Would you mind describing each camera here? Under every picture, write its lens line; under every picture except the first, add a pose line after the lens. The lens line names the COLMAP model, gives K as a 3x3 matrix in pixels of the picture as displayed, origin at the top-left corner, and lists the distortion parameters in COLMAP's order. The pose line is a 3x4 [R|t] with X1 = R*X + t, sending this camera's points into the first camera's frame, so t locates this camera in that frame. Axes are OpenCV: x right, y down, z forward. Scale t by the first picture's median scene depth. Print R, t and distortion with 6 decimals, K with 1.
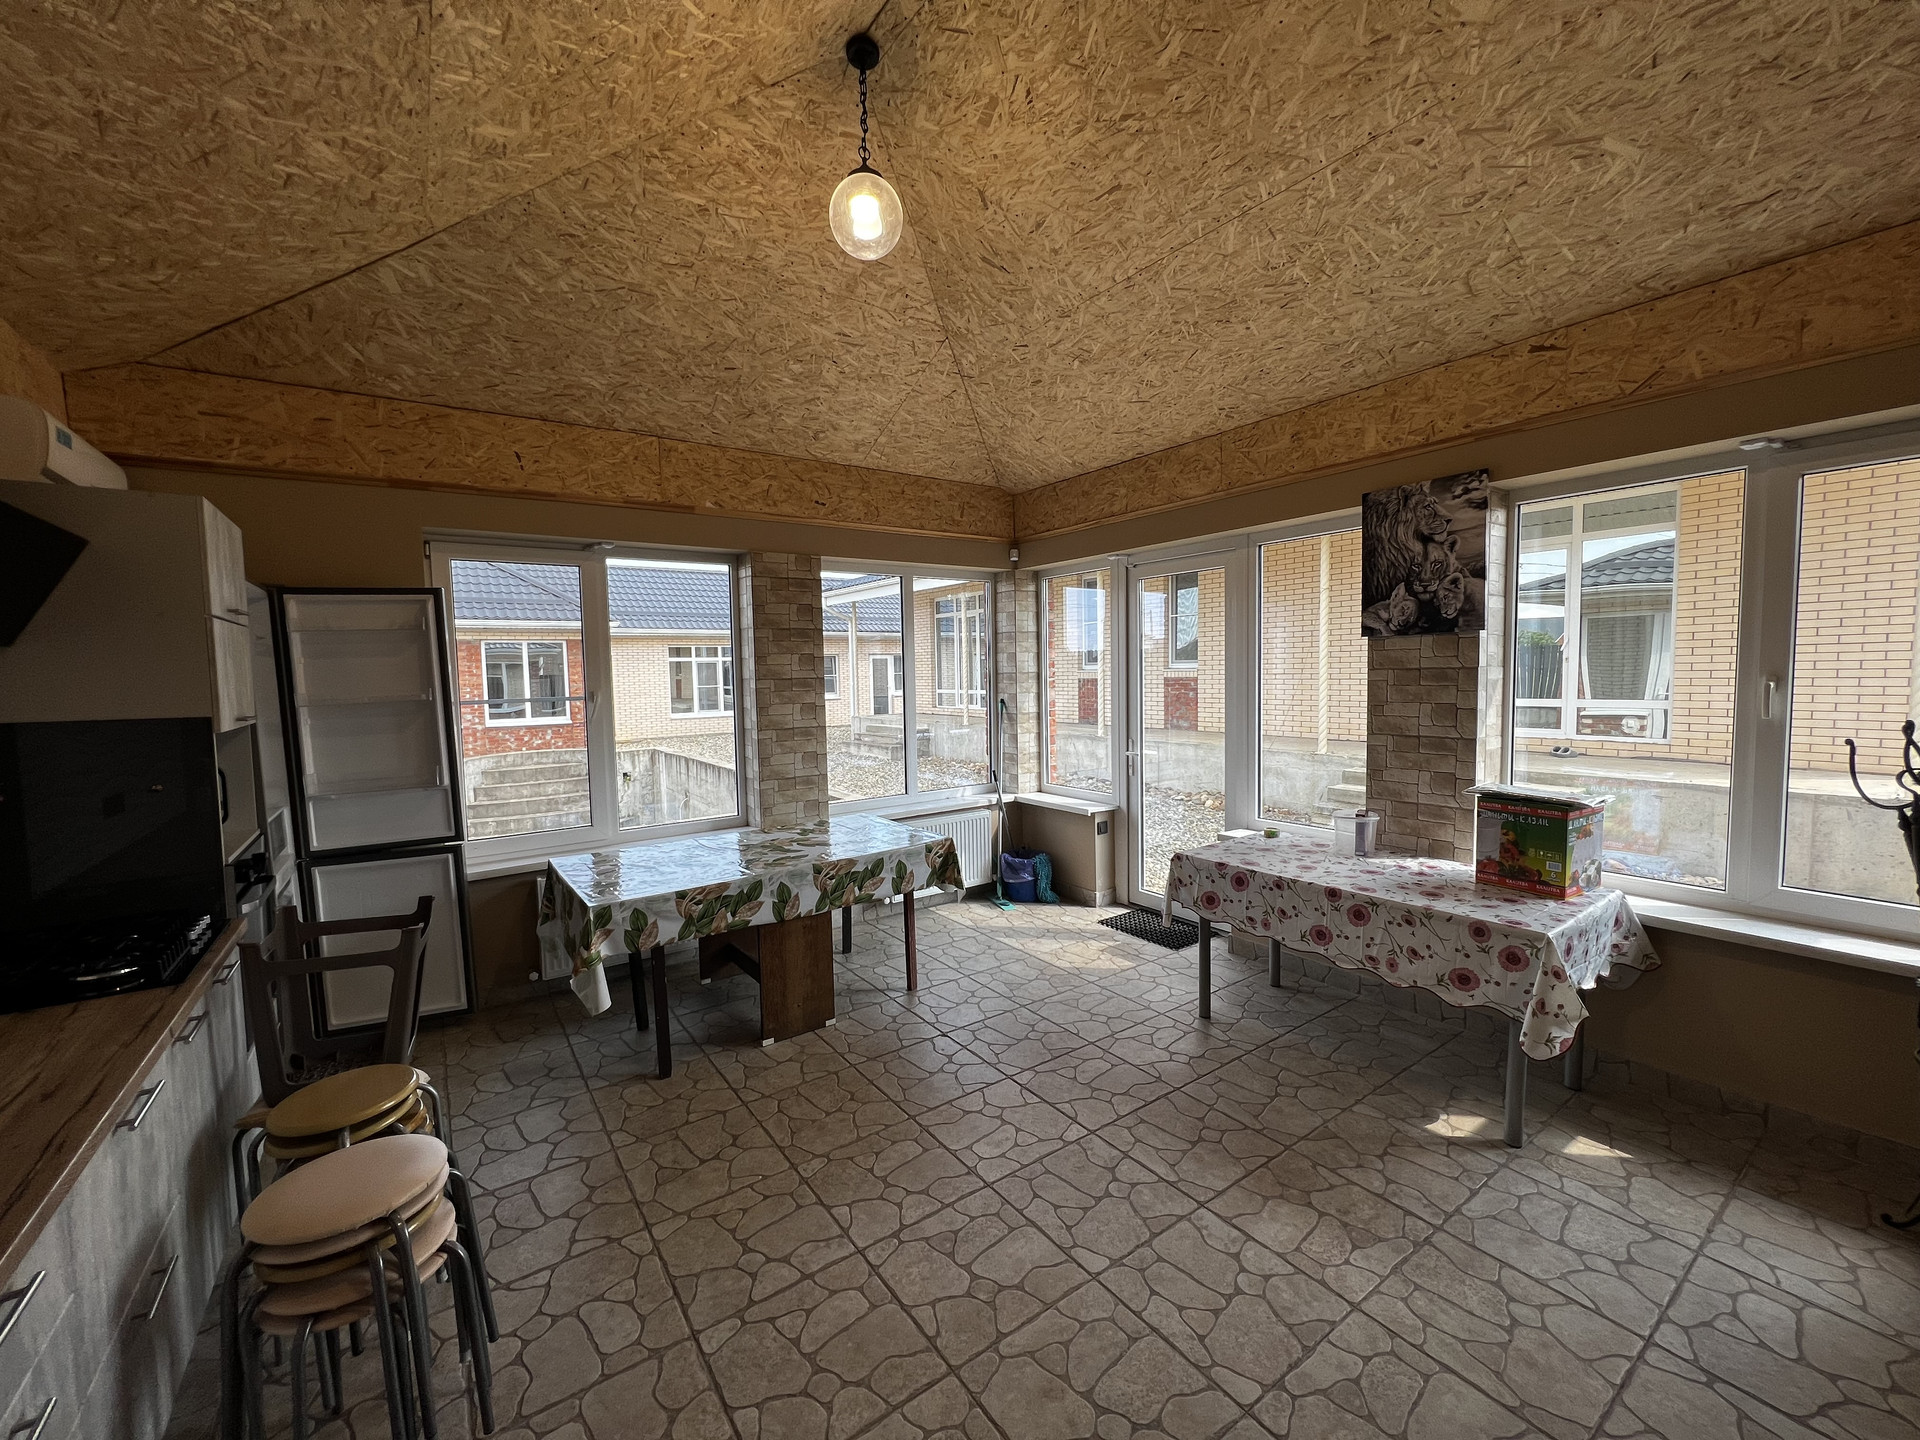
lens RADIAL K [[769.3, 0, 957.3], [0, 769.3, 722.7], [0, 0, 1]] dist [0.000344, 0.000479]
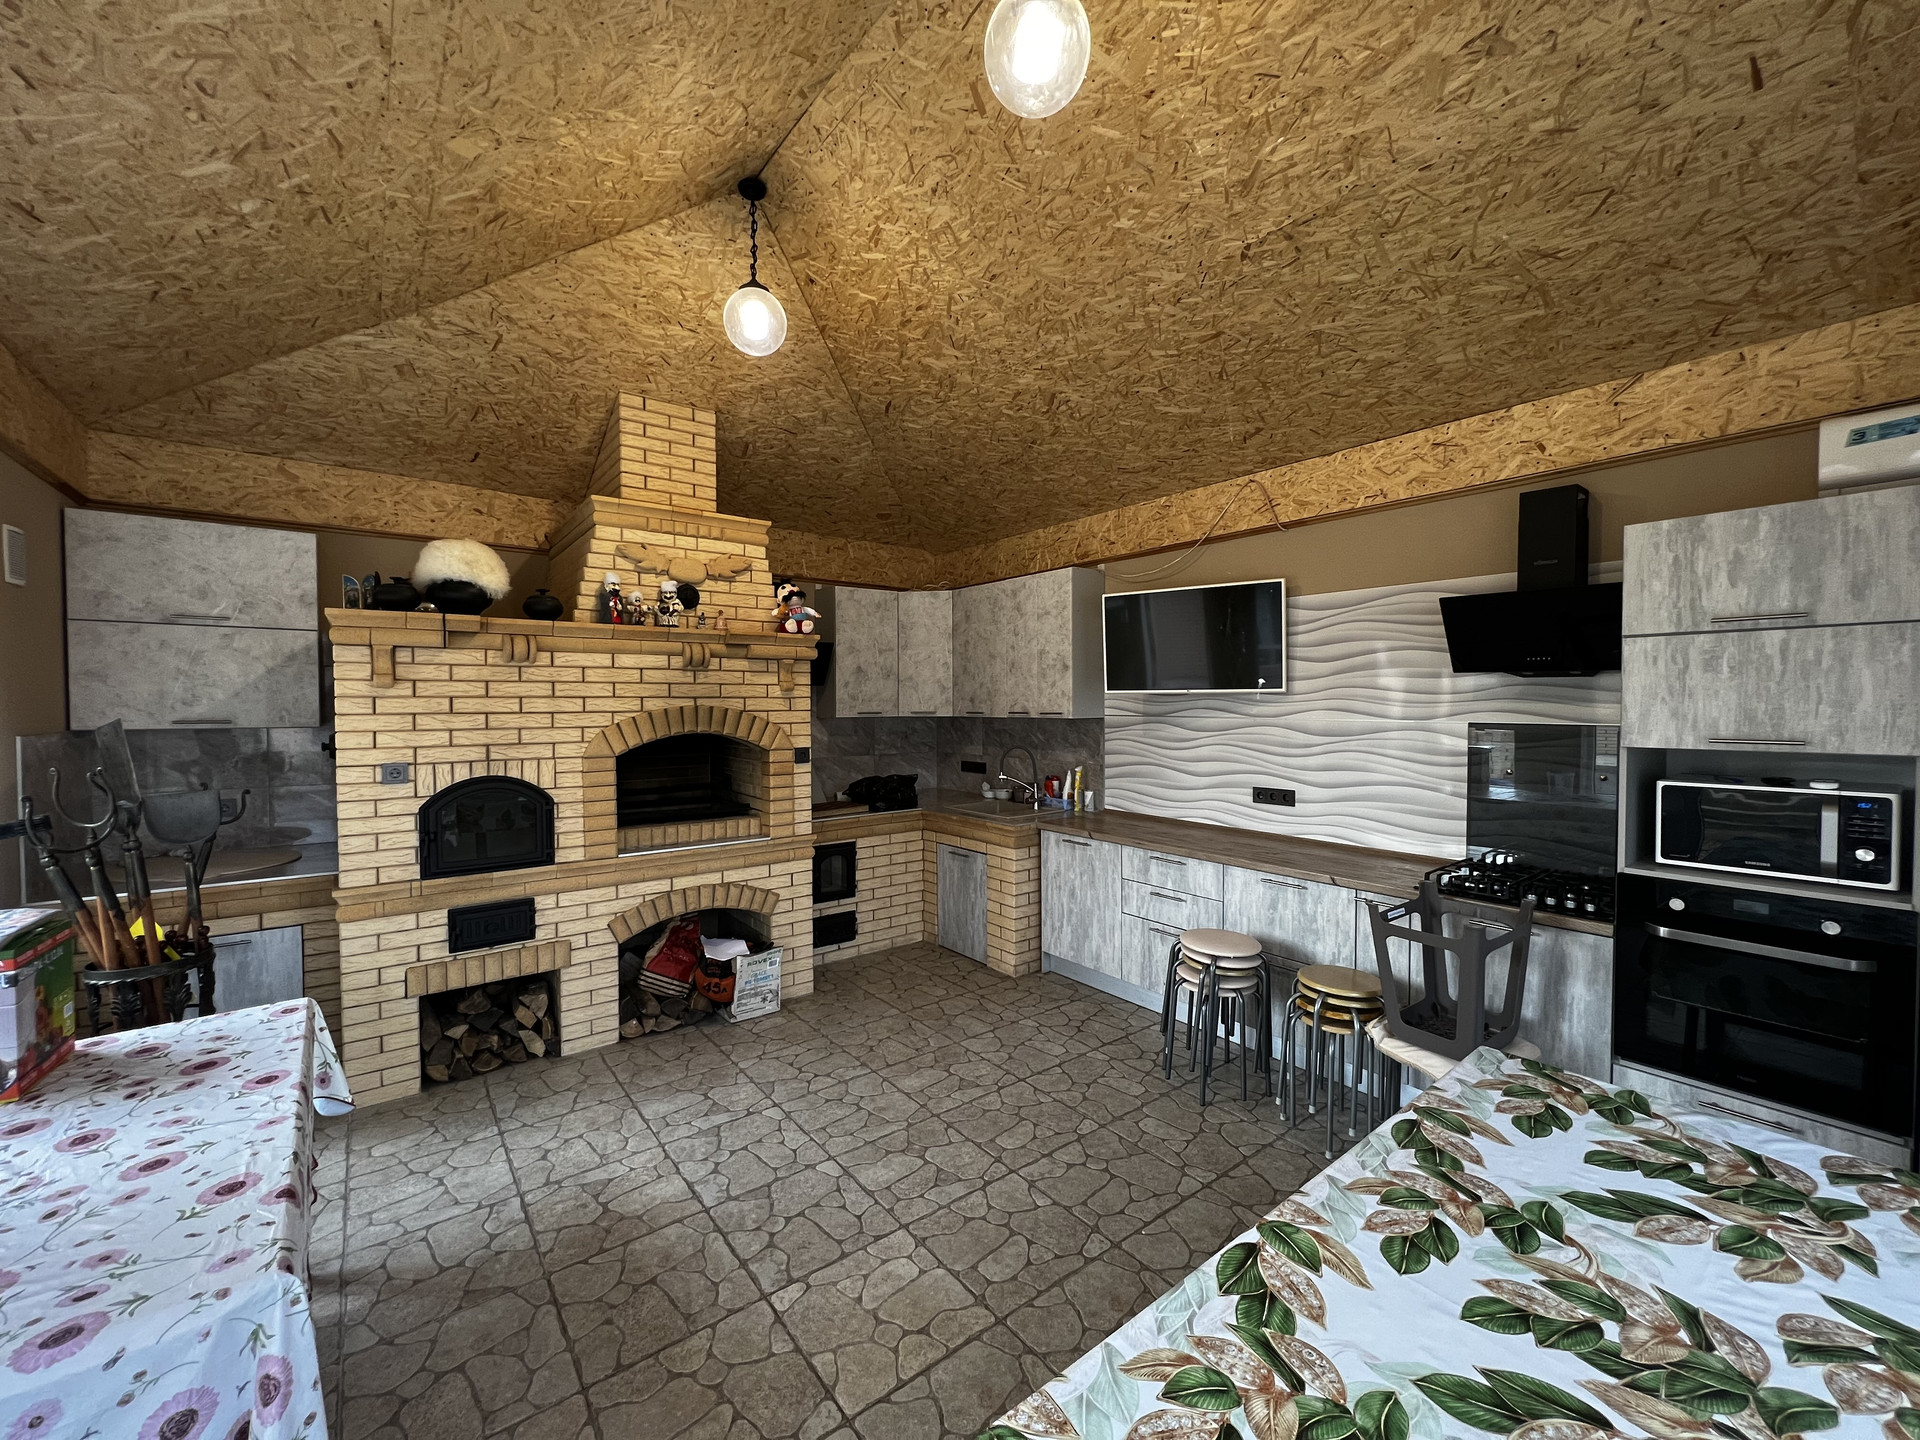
lens RADIAL K [[769.3, 0, 957.3], [0, 769.3, 722.7], [0, 0, 1]] dist [0.000344, 0.000479]
pose [[-0.998977, 0.022886, -0.039007, -0.003785], [0.018760, 0.994500, 0.103046, -0.138794], [0.041151, 0.102209, -0.993911, 1.865618]]
